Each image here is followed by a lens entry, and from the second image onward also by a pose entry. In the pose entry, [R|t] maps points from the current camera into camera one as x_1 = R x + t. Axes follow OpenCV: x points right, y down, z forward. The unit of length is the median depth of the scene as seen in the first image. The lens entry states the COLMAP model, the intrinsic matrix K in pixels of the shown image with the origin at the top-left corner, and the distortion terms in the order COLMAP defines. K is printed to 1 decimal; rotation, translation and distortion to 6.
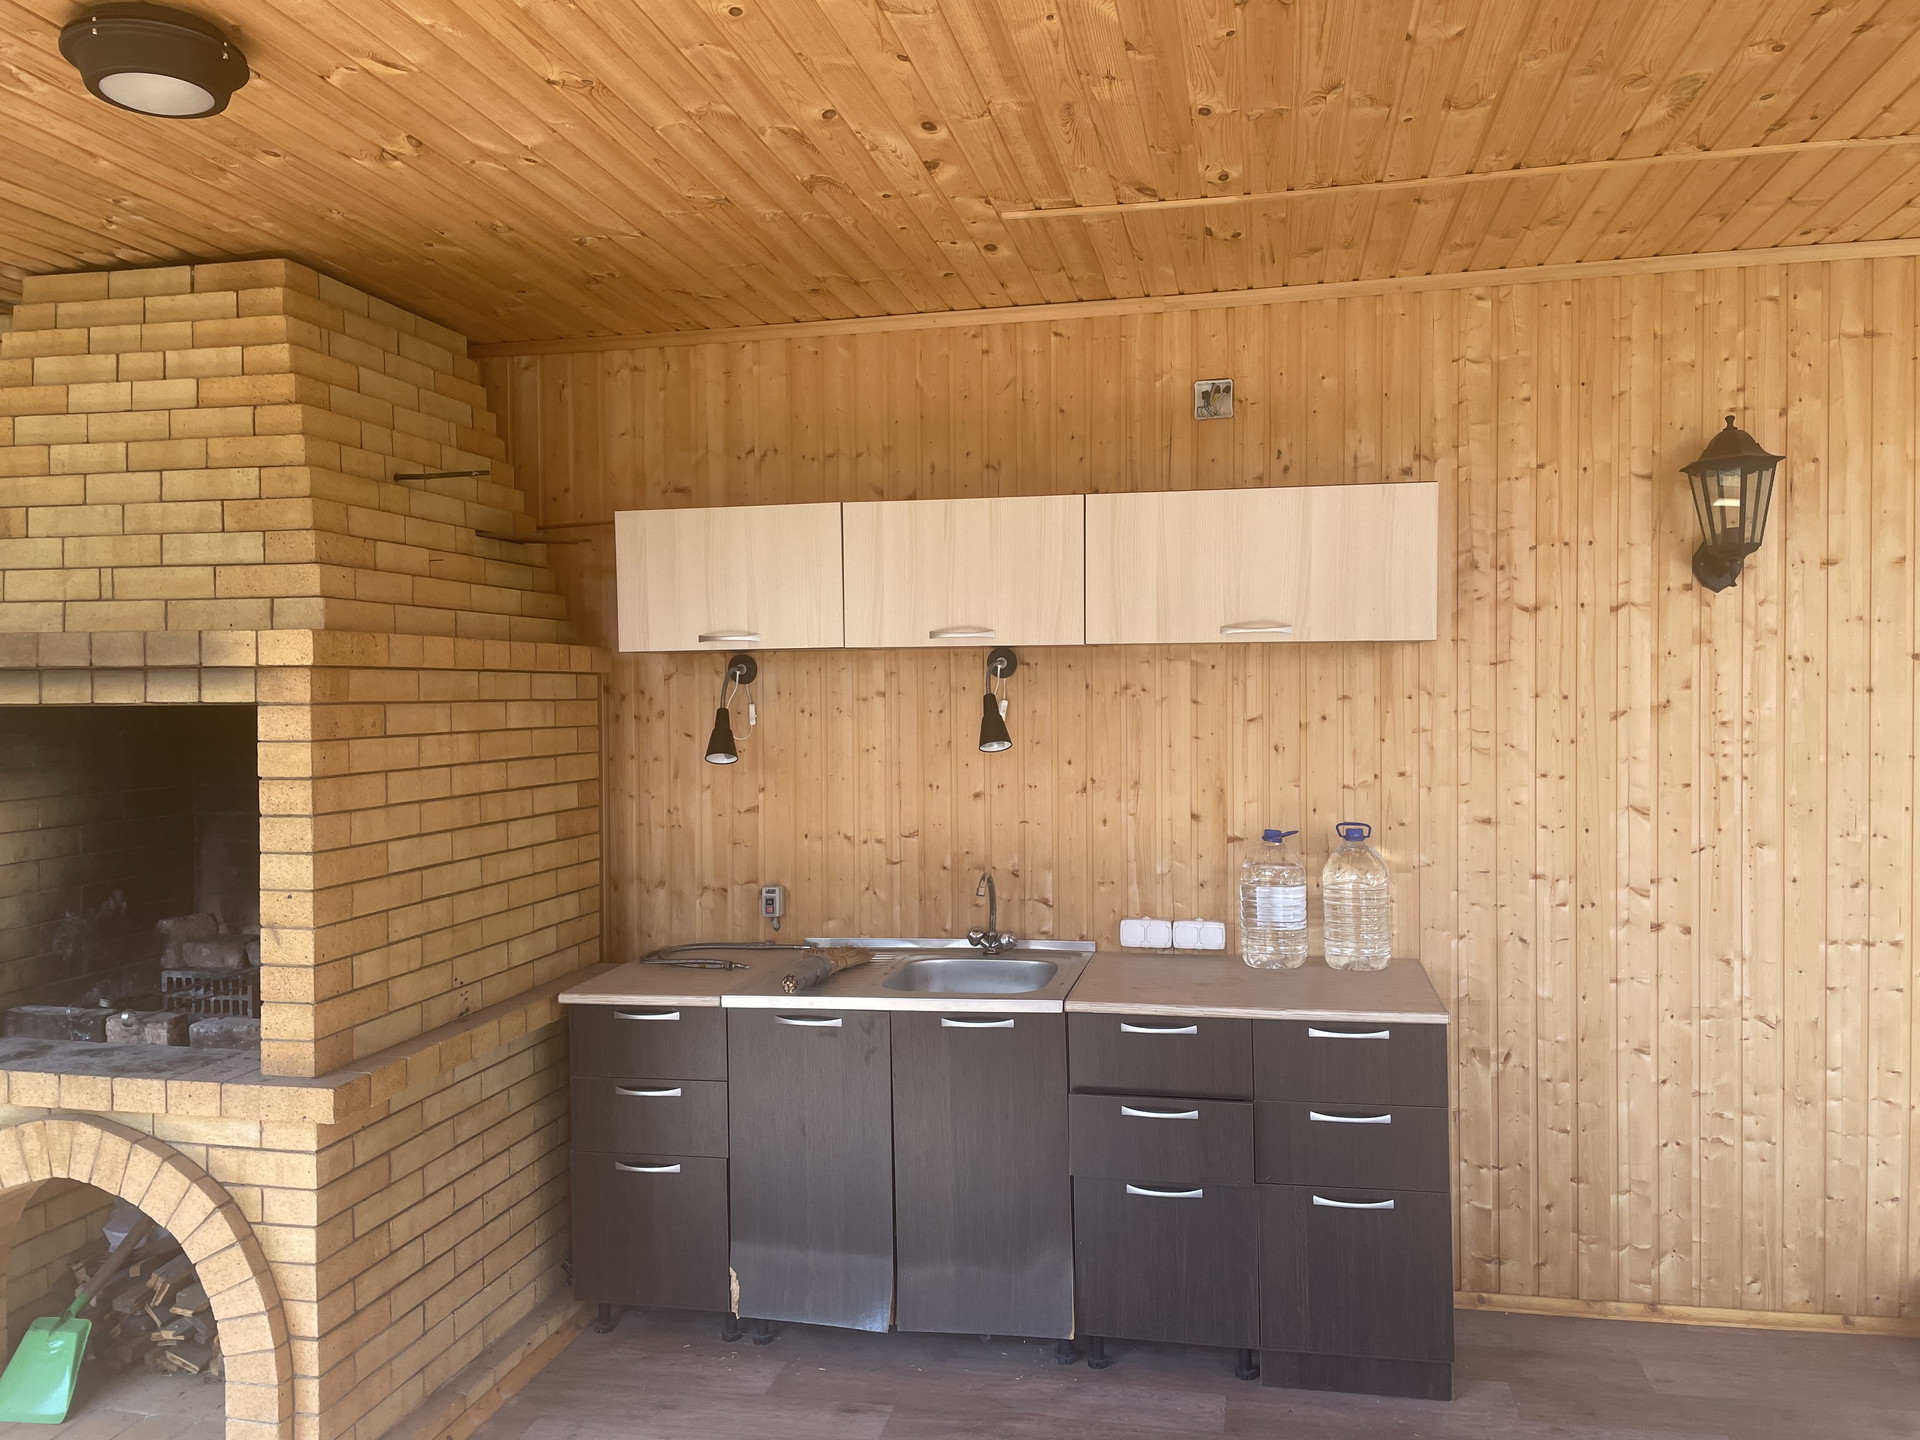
lens RADIAL K [[1460.8, 0, 960.0], [0, 1460.8, 720.0], [0, 0, 1]] dist [0.128034, -0.160828]
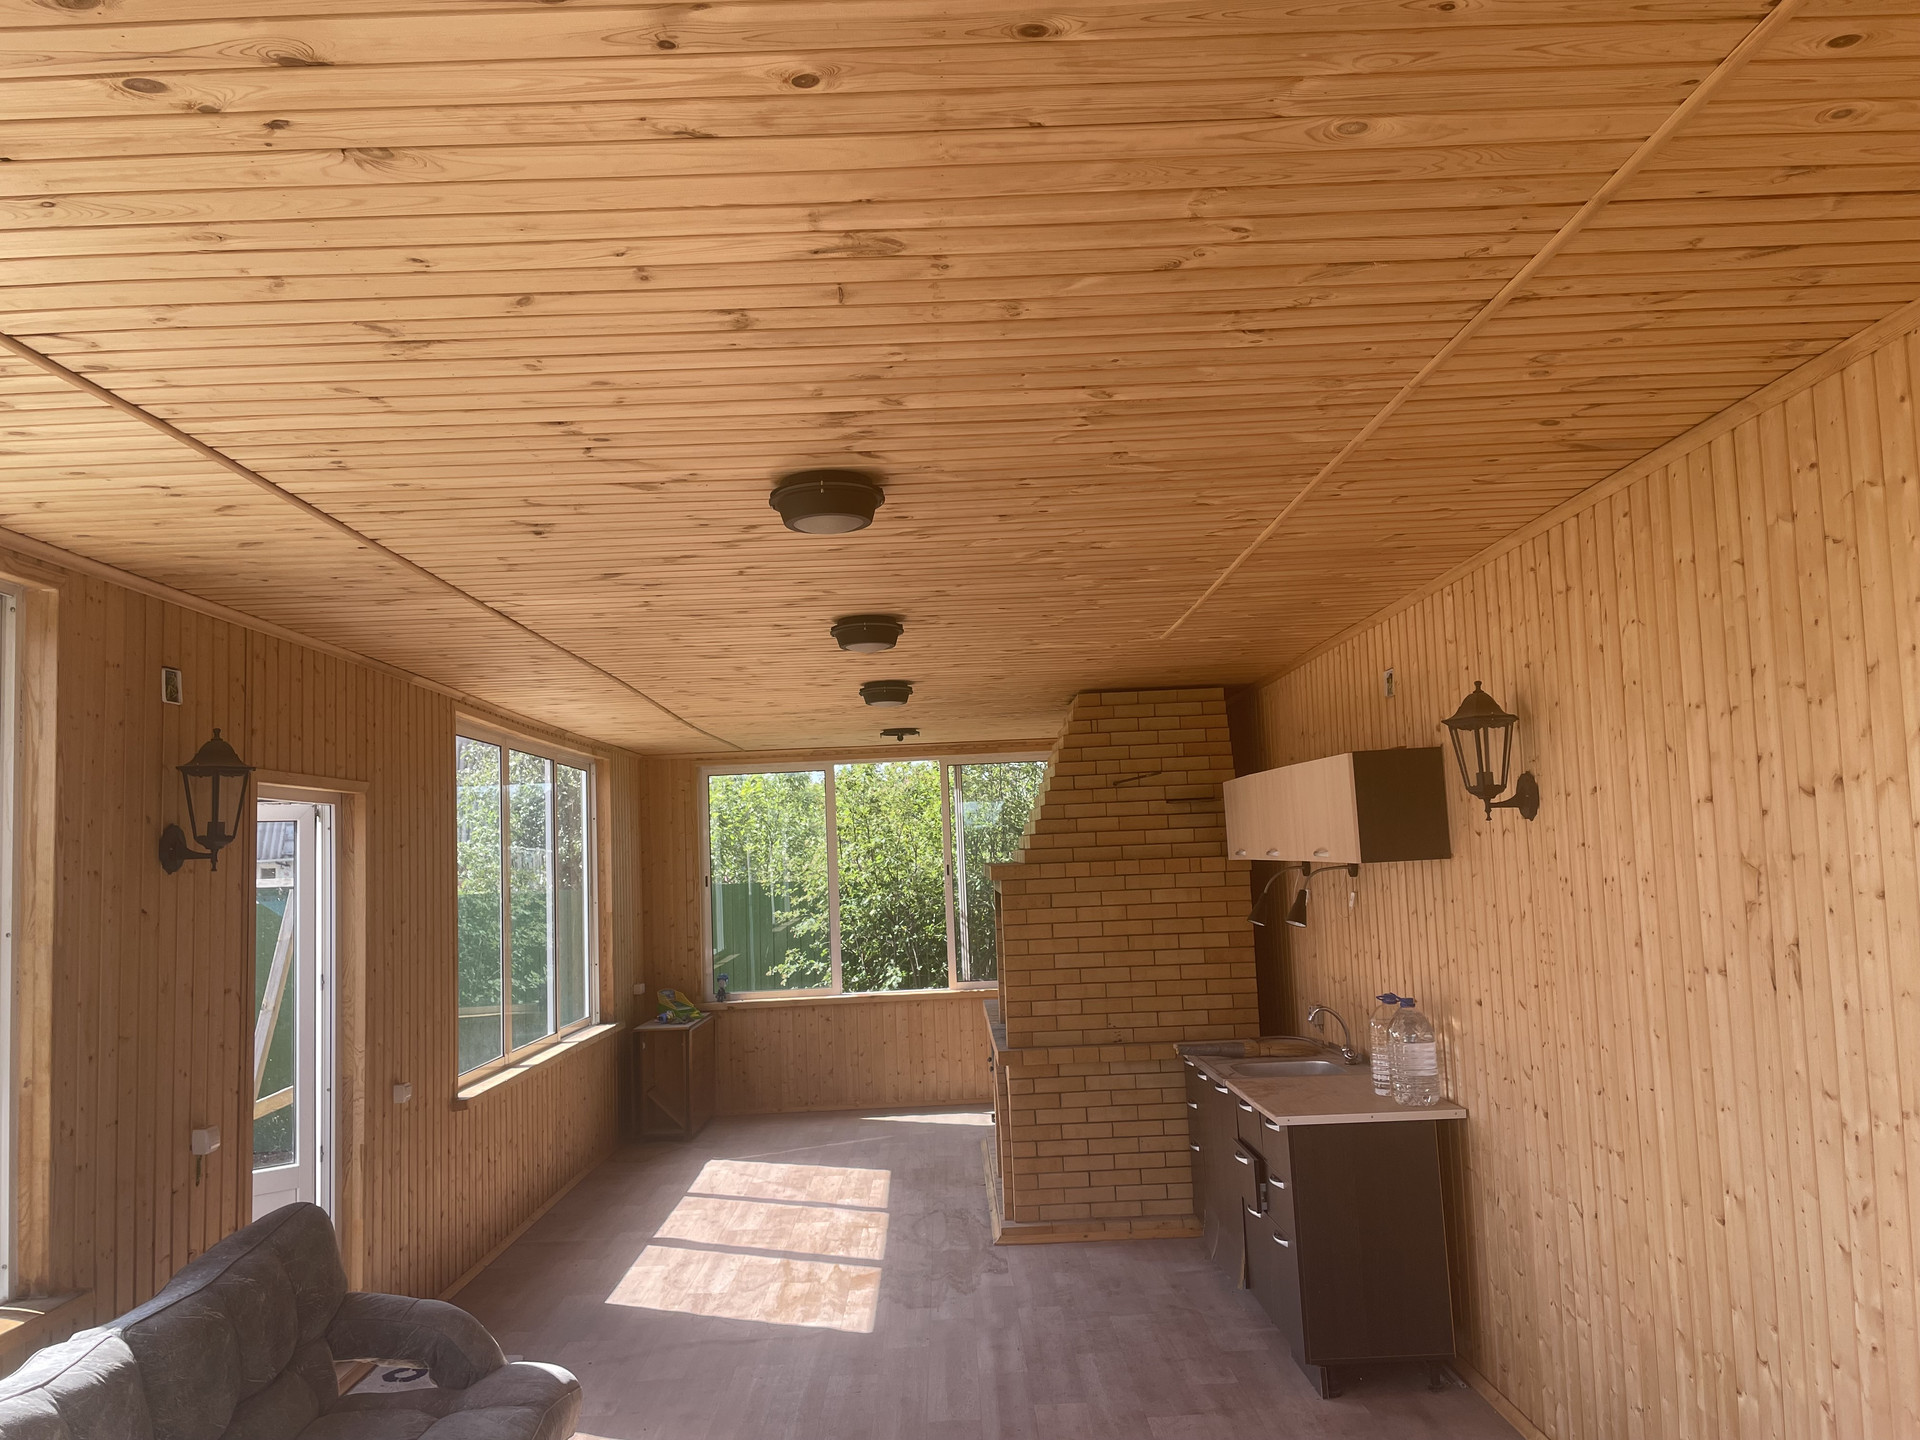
lens RADIAL K [[1460.8, 0, 960.0], [0, 1460.8, 720.0], [0, 0, 1]] dist [0.128034, -0.160828]
pose [[0.215944, -0.089031, -0.972338, 1.680024], [0.021691, 0.996026, -0.086383, -0.079265], [0.976165, -0.002437, 0.217017, 0.338723]]
